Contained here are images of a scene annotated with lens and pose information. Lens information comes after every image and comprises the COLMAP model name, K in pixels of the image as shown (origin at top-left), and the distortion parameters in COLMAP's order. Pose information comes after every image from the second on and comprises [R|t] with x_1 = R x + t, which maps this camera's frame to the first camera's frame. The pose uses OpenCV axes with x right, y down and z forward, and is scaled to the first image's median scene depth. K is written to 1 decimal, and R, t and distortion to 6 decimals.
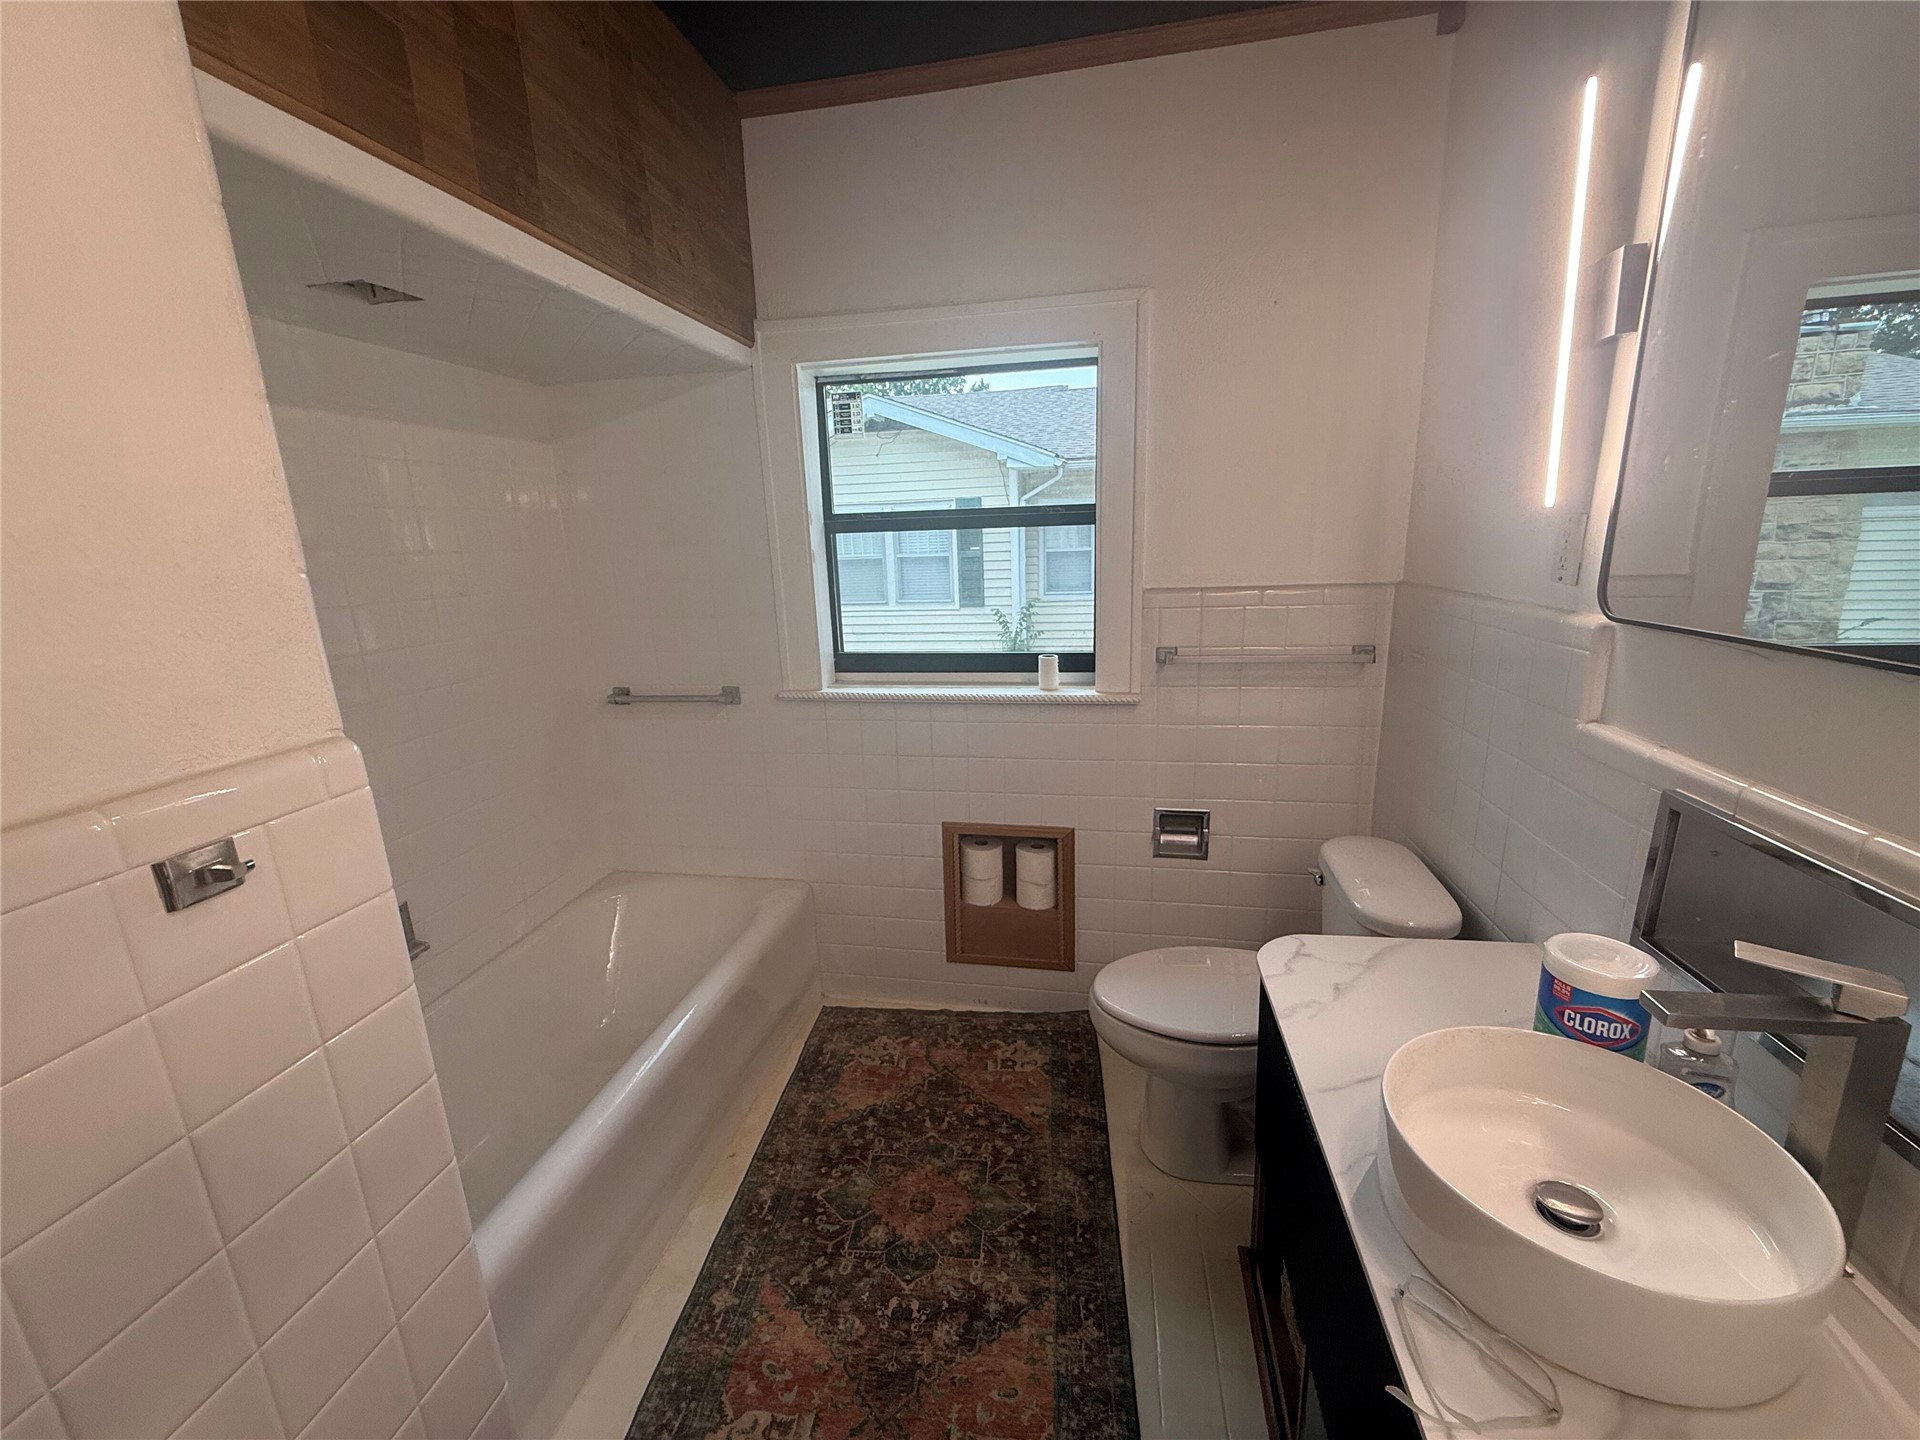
lens RADIAL K [[761.1, 0, 962.8], [0, 761.1, 720.7], [0, 0, 1]] dist [-0.000527, -0.000302]
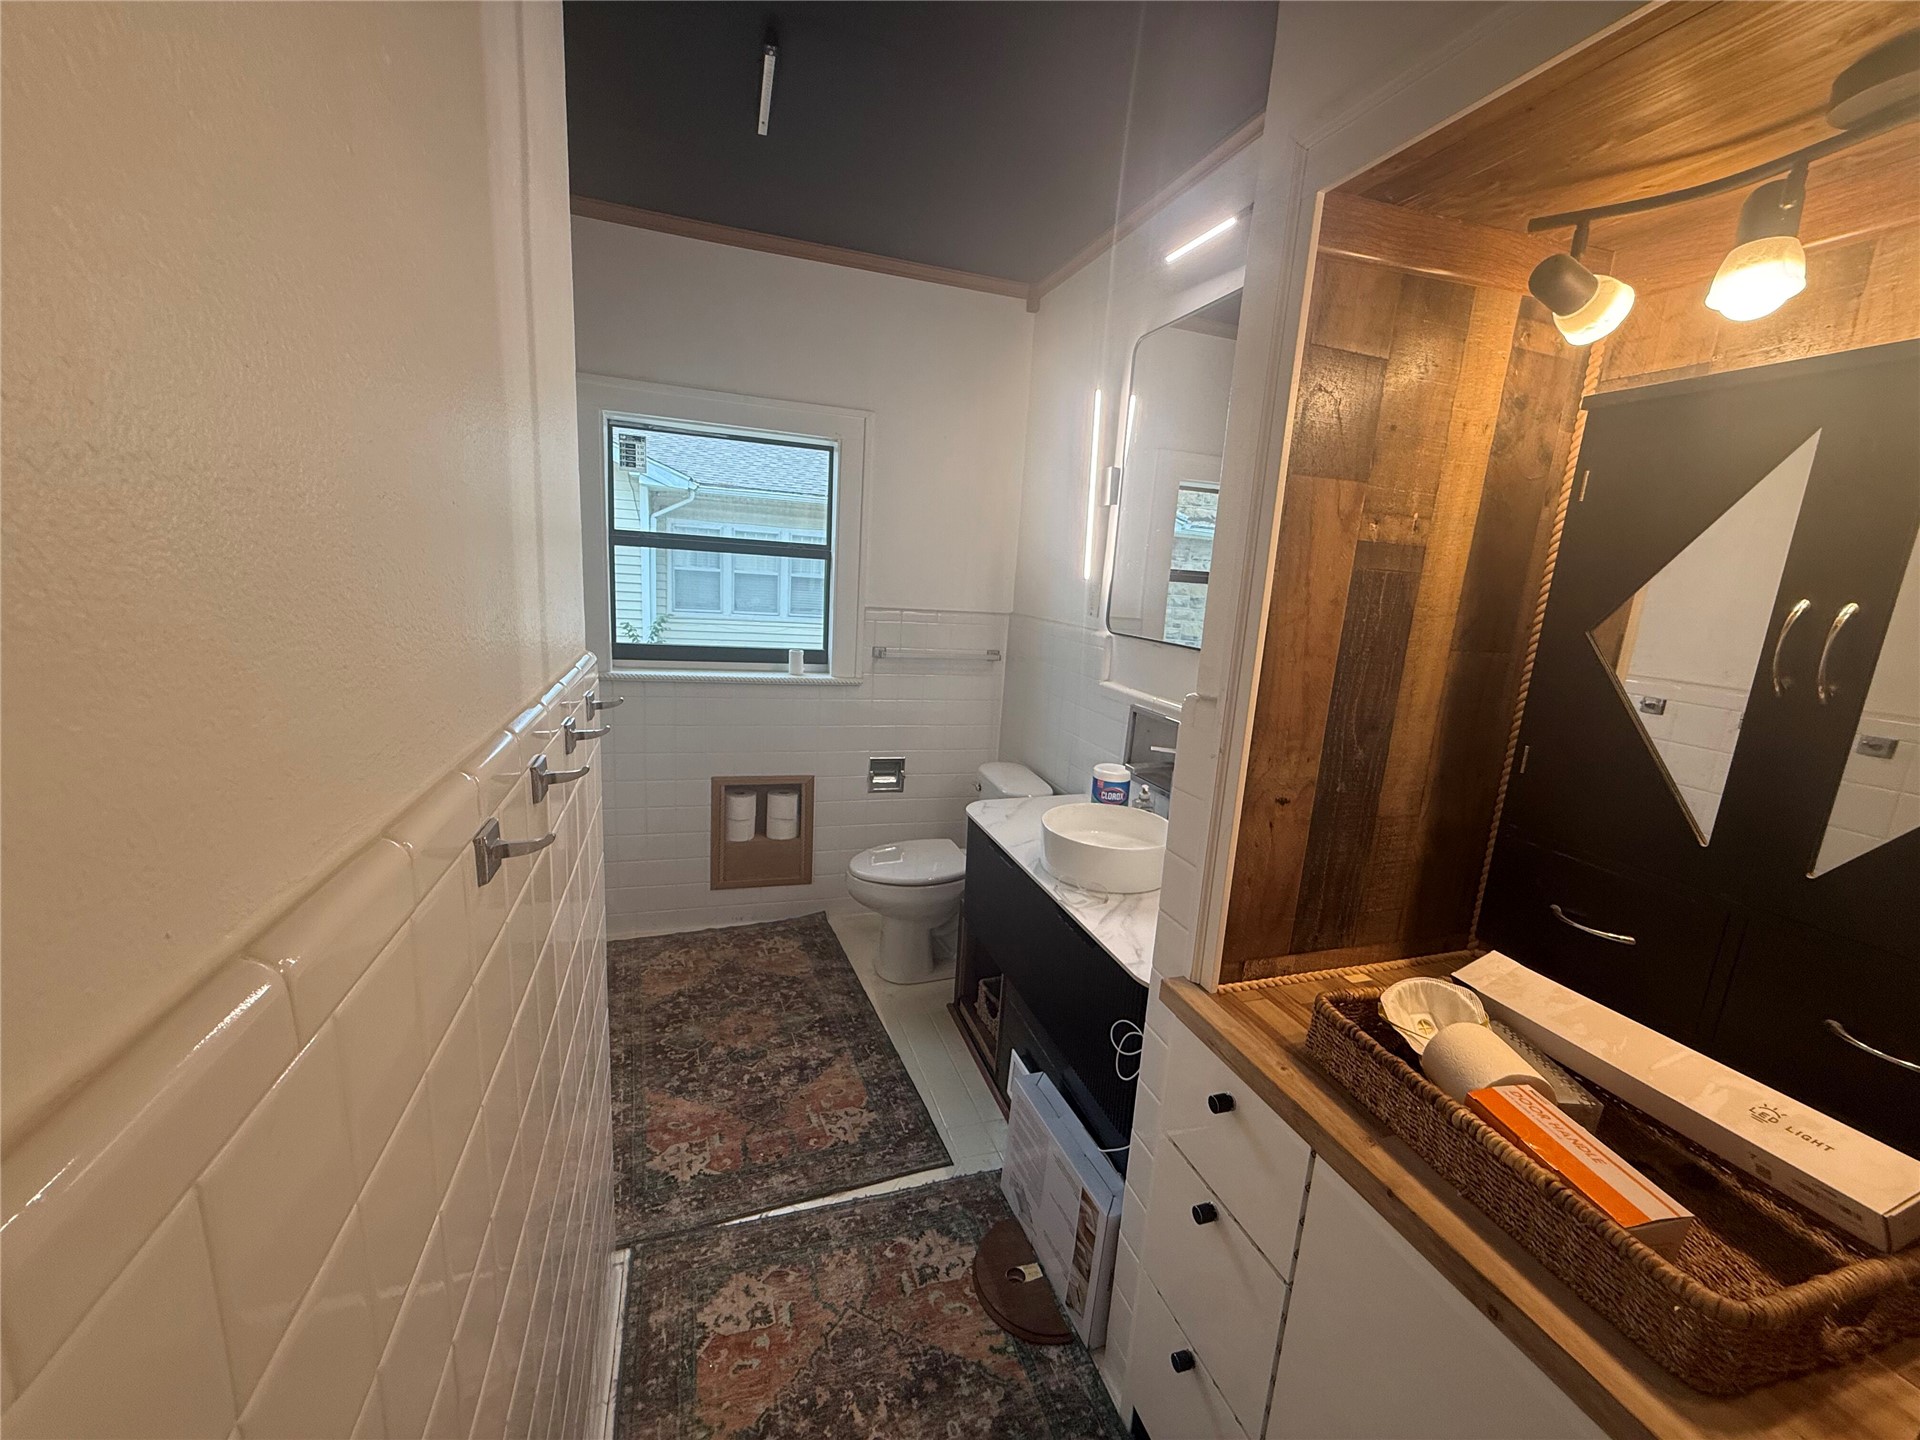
lens RADIAL K [[761.1, 0, 963.8], [0, 761.1, 720.4], [0, 0, 1]] dist [-0.000527, -0.000302]
pose [[0.868033, -0.006123, 0.496468, -0.348833], [0.022938, 0.999351, -0.027778, 0.098295], [-0.495976, 0.035500, 0.867610, -0.391969]]
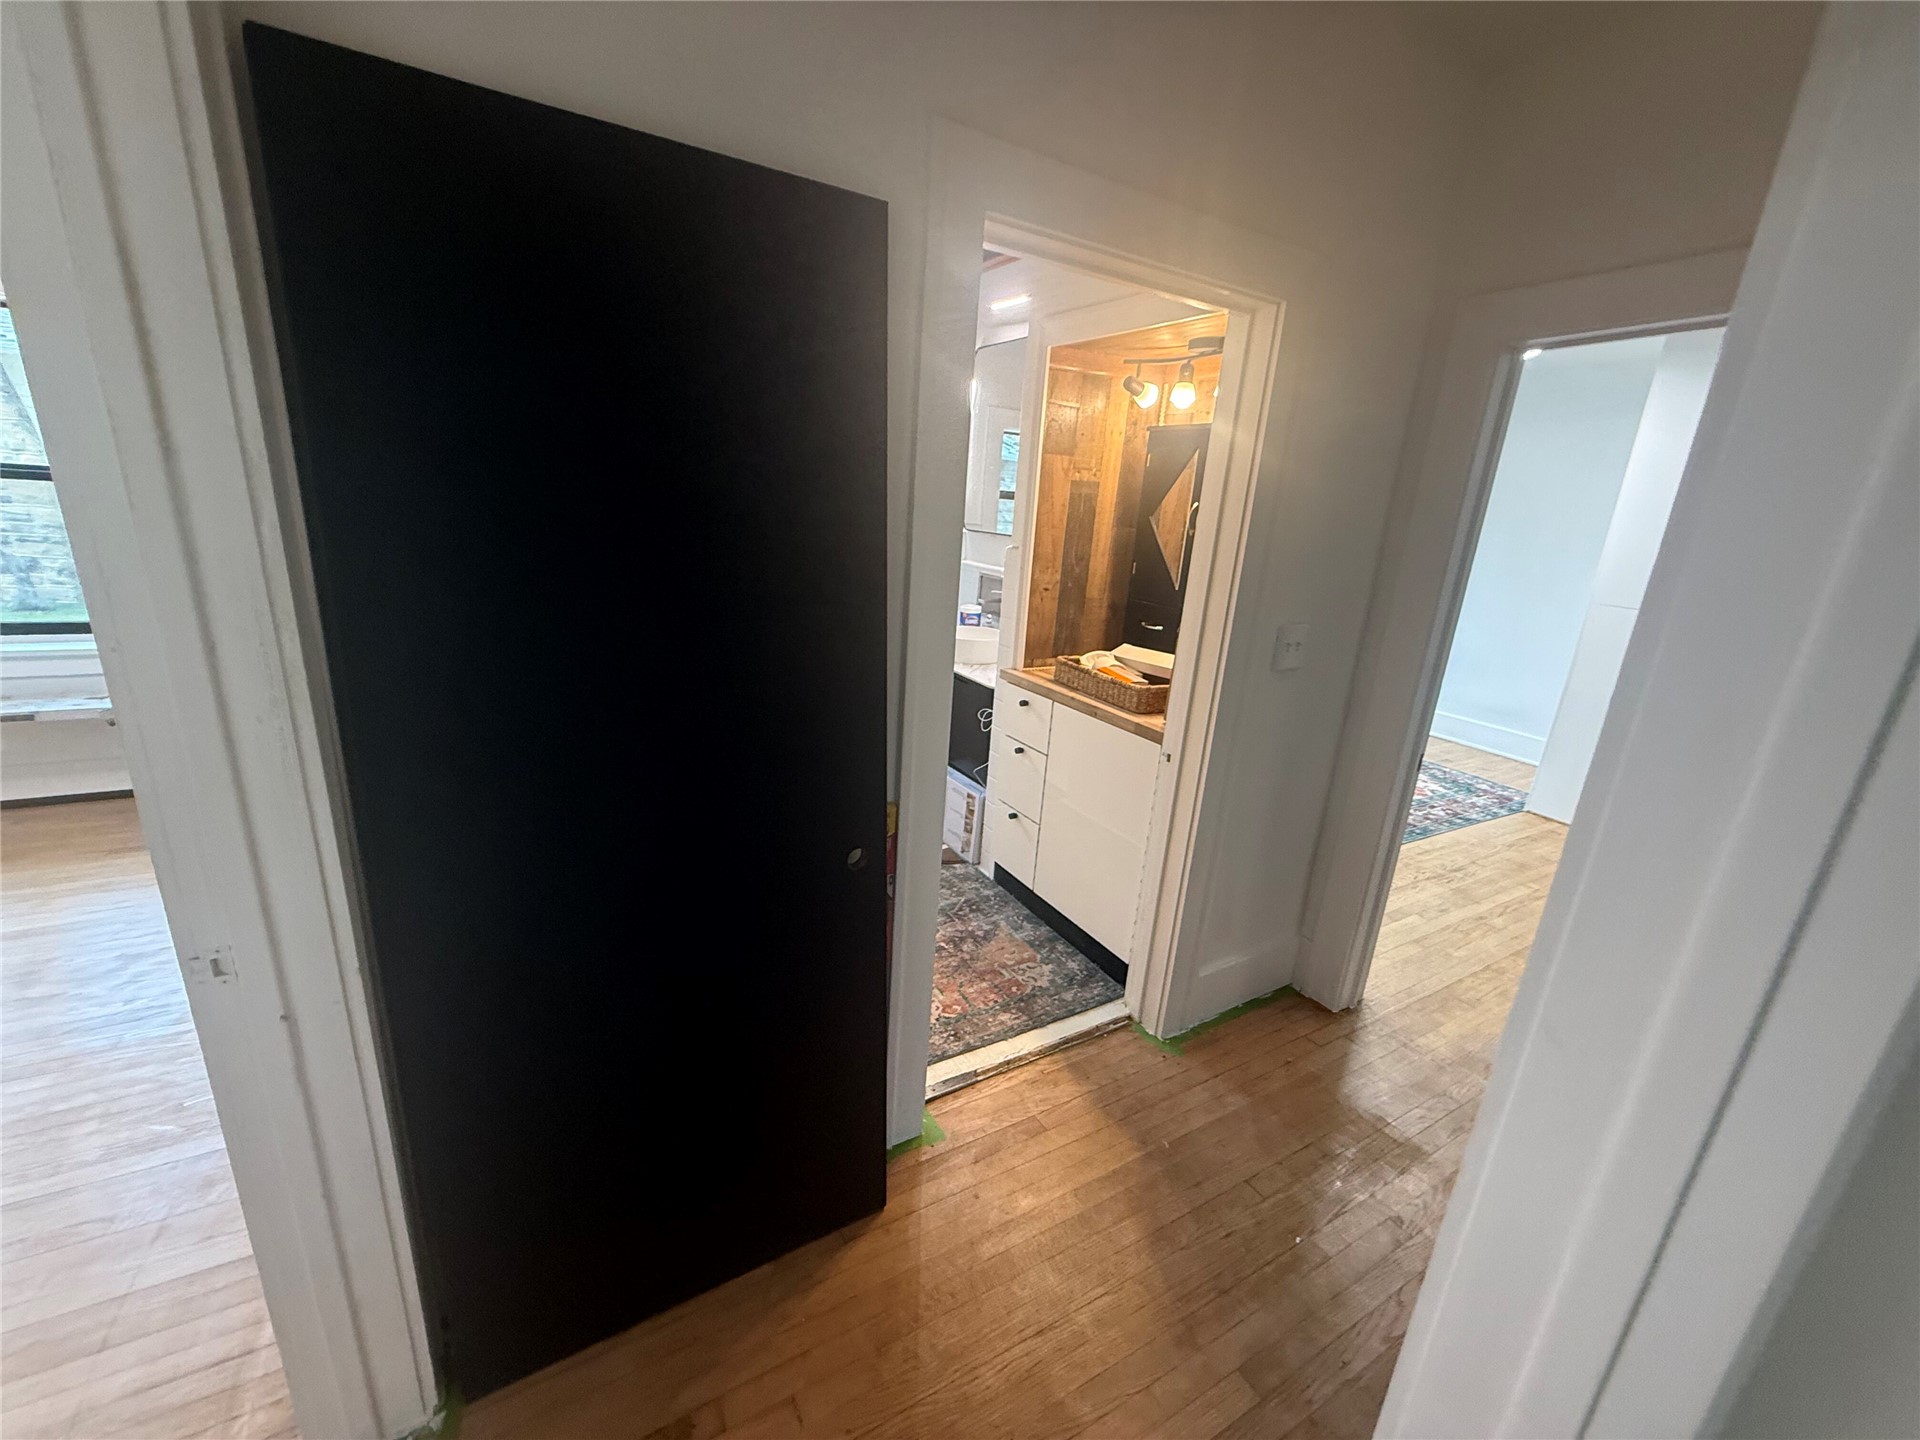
lens RADIAL K [[761.1, 0, 959.8], [0, 761.1, 720.1], [0, 0, 1]] dist [-0.000527, -0.000302]
pose [[0.747157, -0.100631, 0.656985, -0.941662], [0.062834, 0.994739, 0.080907, 0.271774], [-0.661671, -0.019169, 0.749550, -0.983244]]
